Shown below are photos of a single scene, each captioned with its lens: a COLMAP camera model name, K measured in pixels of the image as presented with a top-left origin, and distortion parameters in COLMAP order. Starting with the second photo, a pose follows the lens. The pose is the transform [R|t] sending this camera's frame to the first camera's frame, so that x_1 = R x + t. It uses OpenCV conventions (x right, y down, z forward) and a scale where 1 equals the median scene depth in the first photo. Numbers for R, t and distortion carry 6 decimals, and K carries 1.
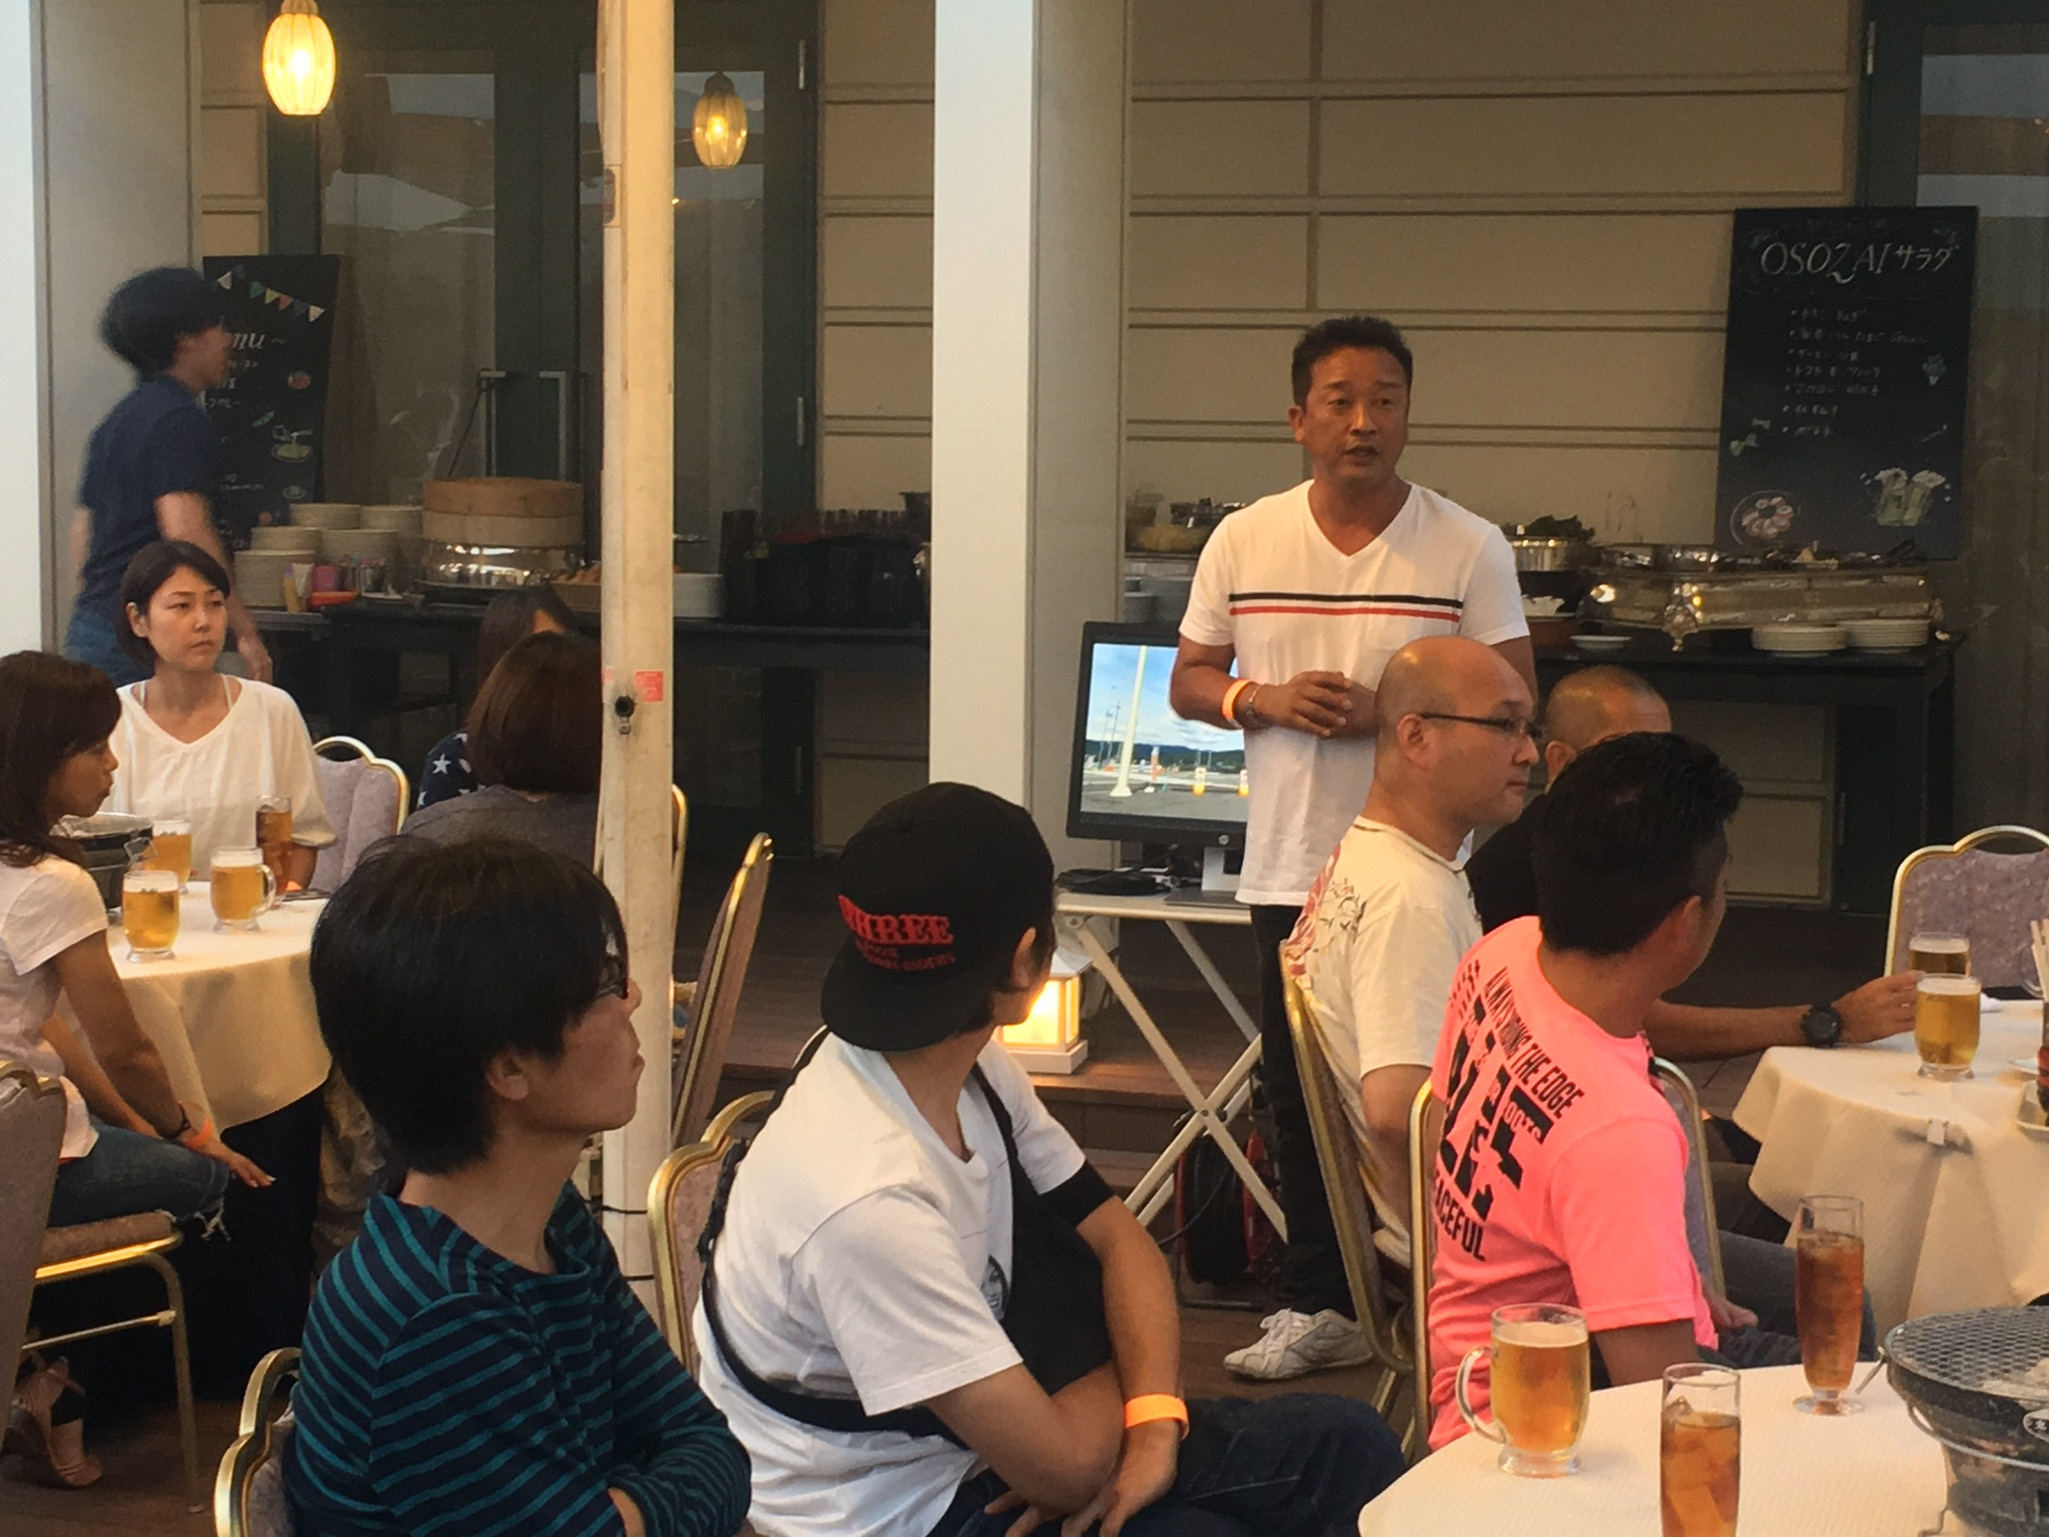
lens RADIAL K [[3864.7, 0, 1015.7], [0, 3864.7, 762.8], [0, 0, 1]] dist [0.052268, 0.142049]
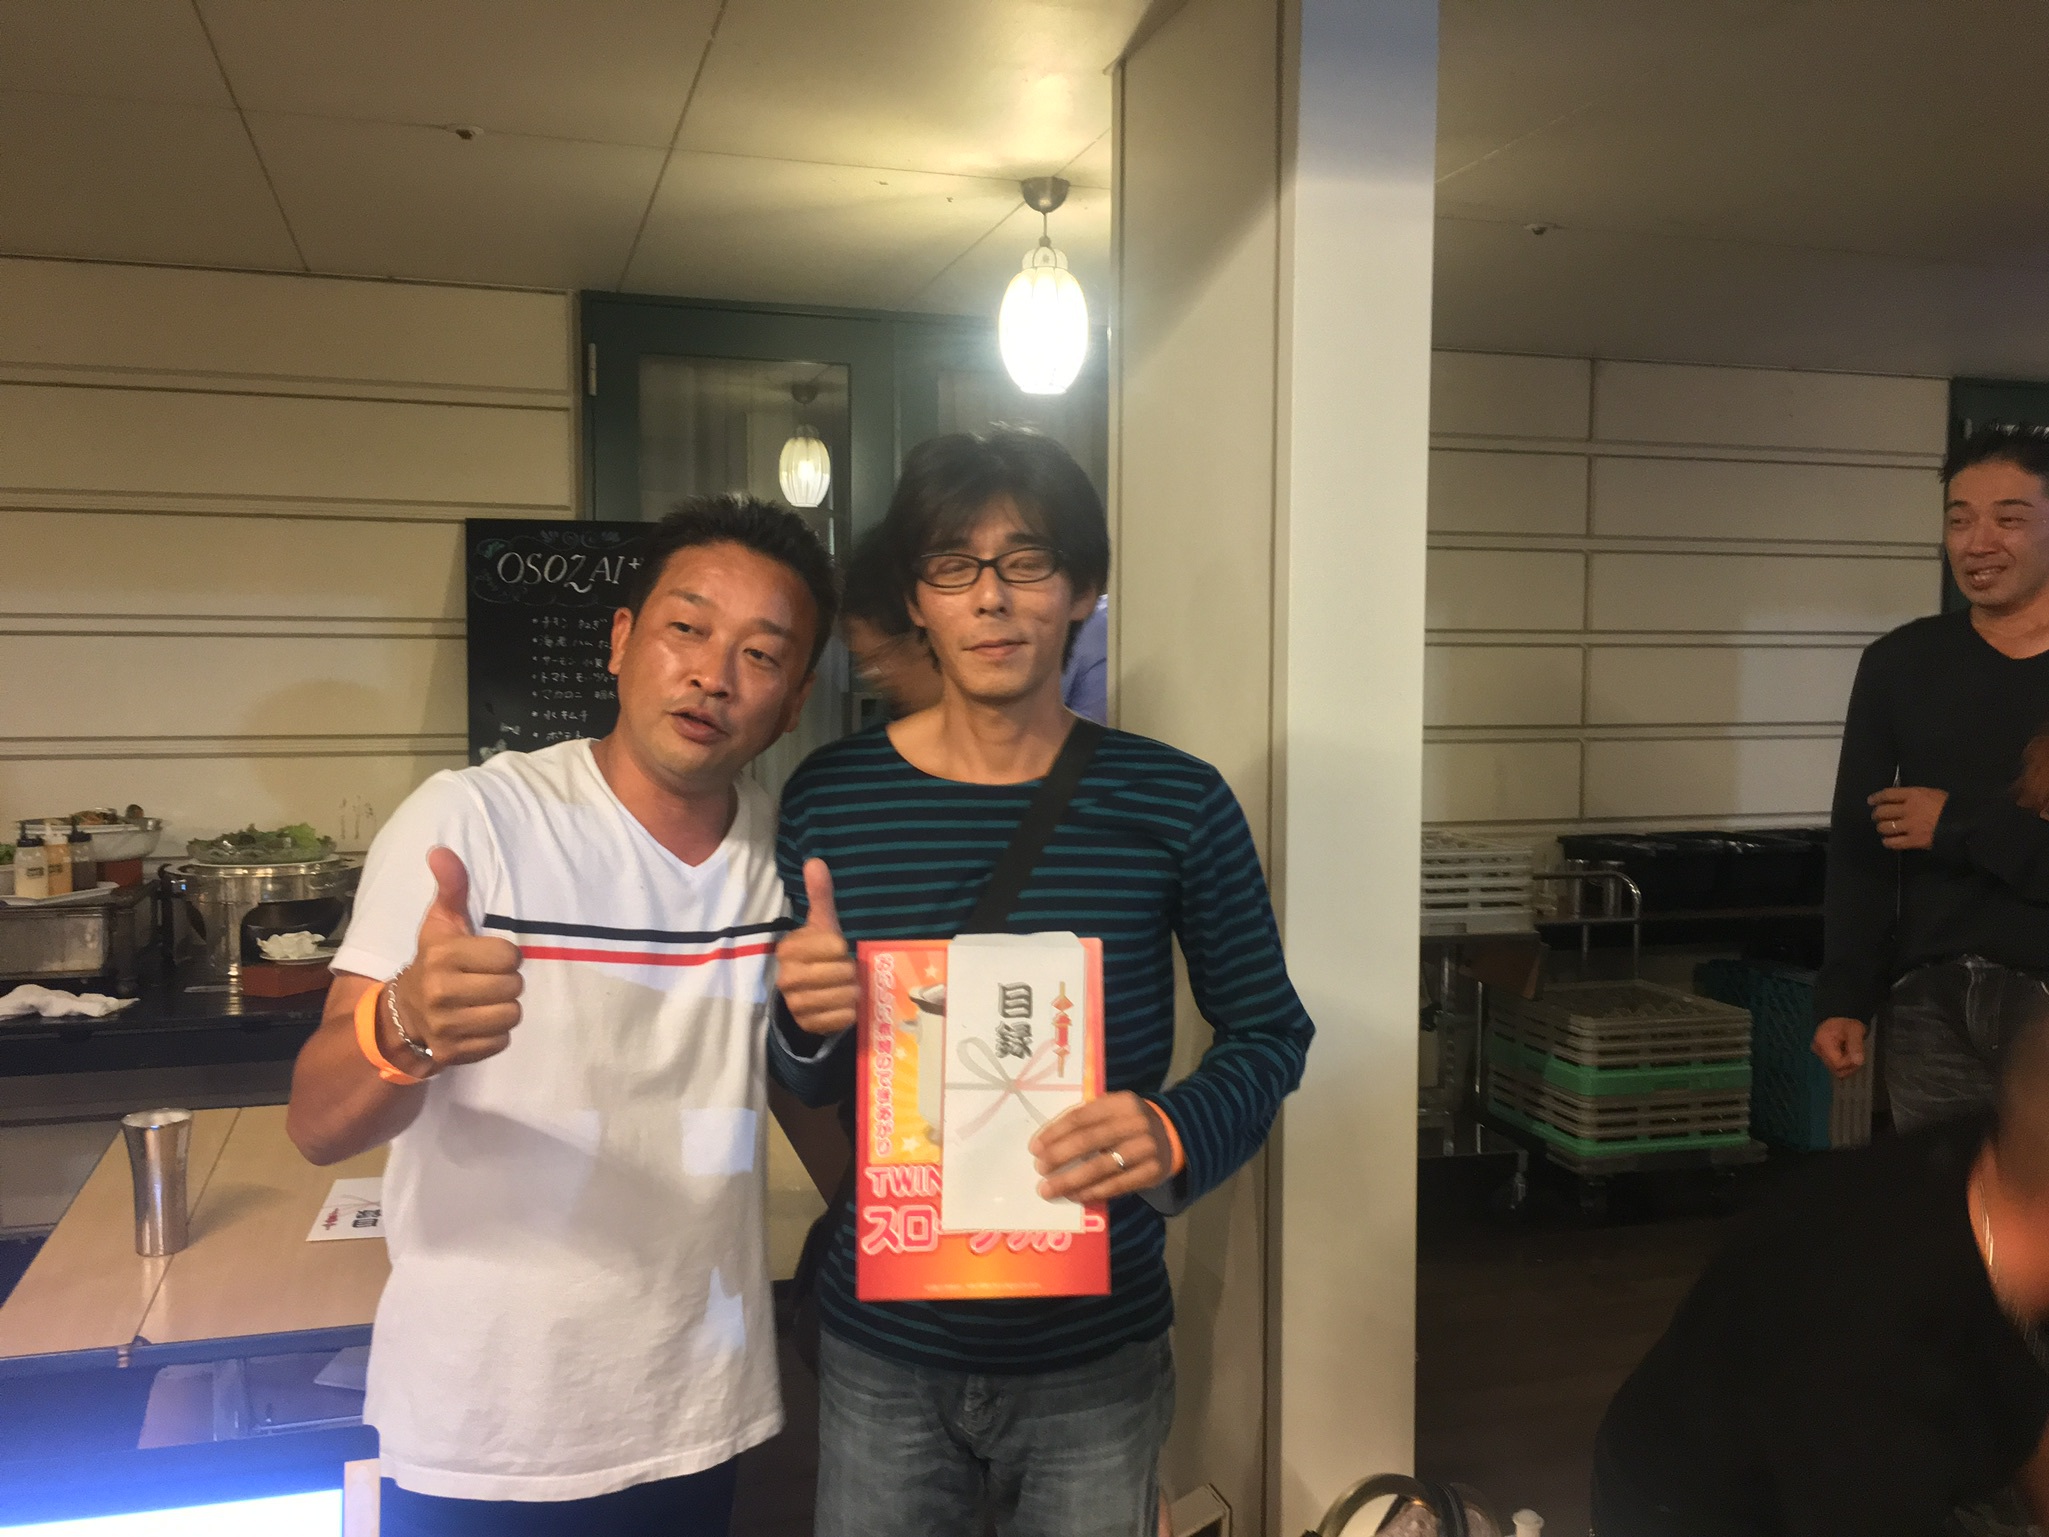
lens RADIAL K [[1736.9, 0, 1022.0], [0, 1736.9, 768.4], [0, 0, 1]] dist [0.091755, -0.127346]
pose [[0.814570, -0.042481, 0.578508, 0.036924], [0.066937, 0.997536, -0.021000, -0.059197], [-0.576190, 0.055829, 0.815407, 0.554543]]
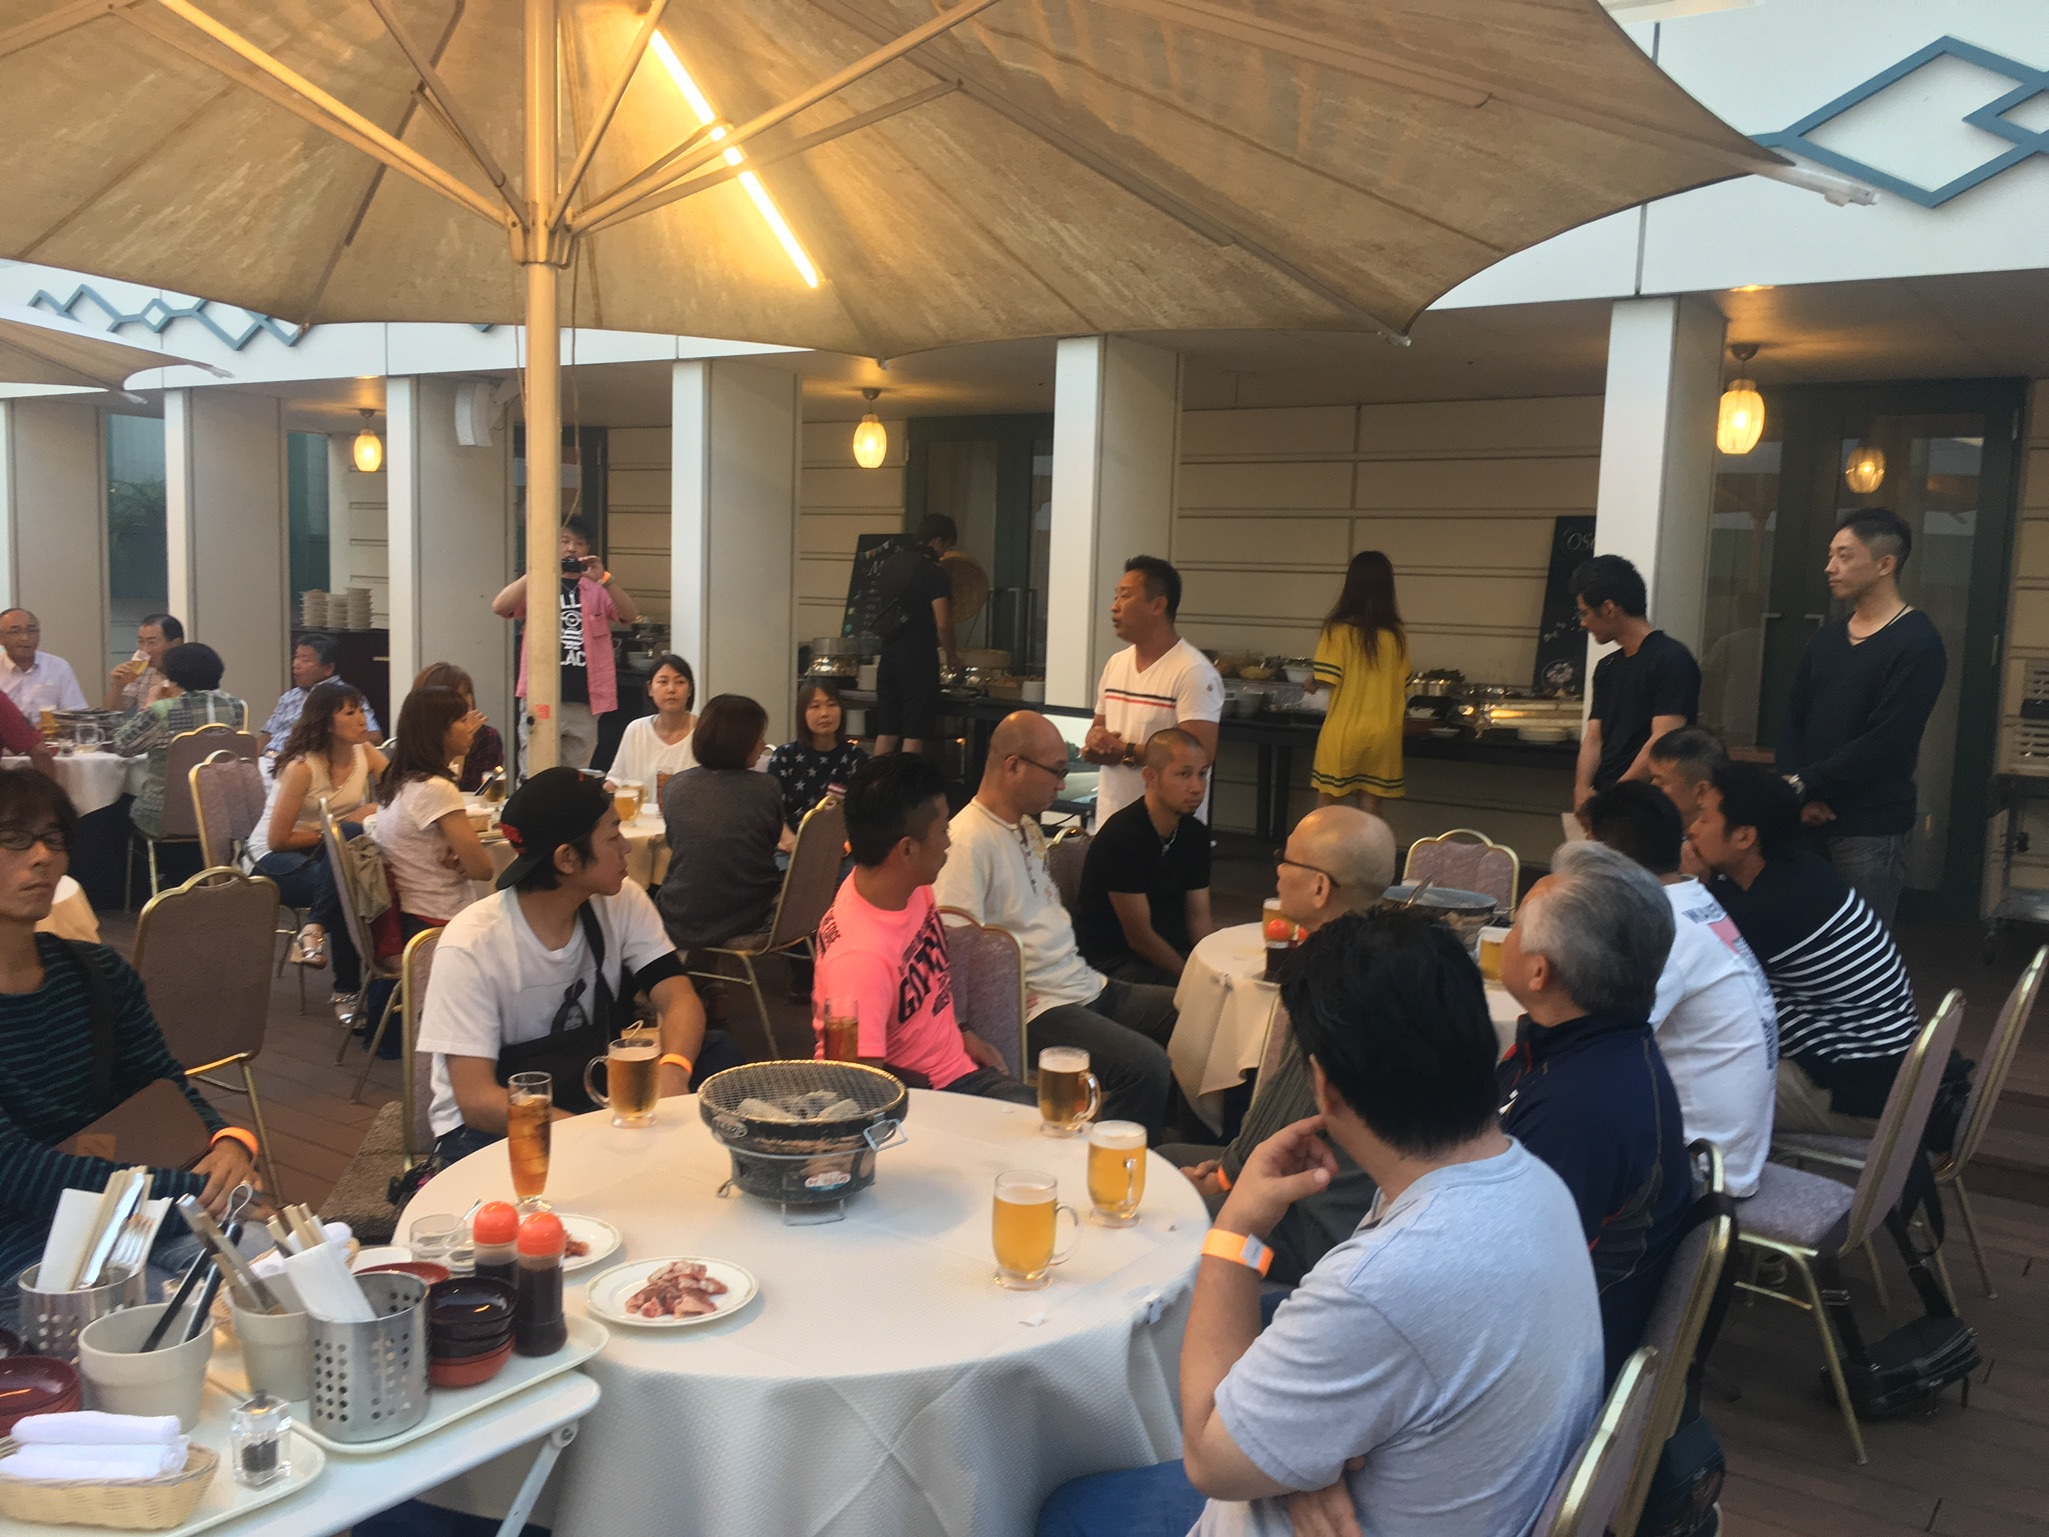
lens RADIAL K [[1736.9, 0, 1022.0], [0, 1736.9, 768.4], [0, 0, 1]] dist [0.091755, -0.127346]
pose [[0.955420, 0.052325, -0.290575, 0.193806], [-0.054089, 0.998534, 0.001964, -0.002324], [0.290252, 0.013840, 0.956850, 0.075318]]
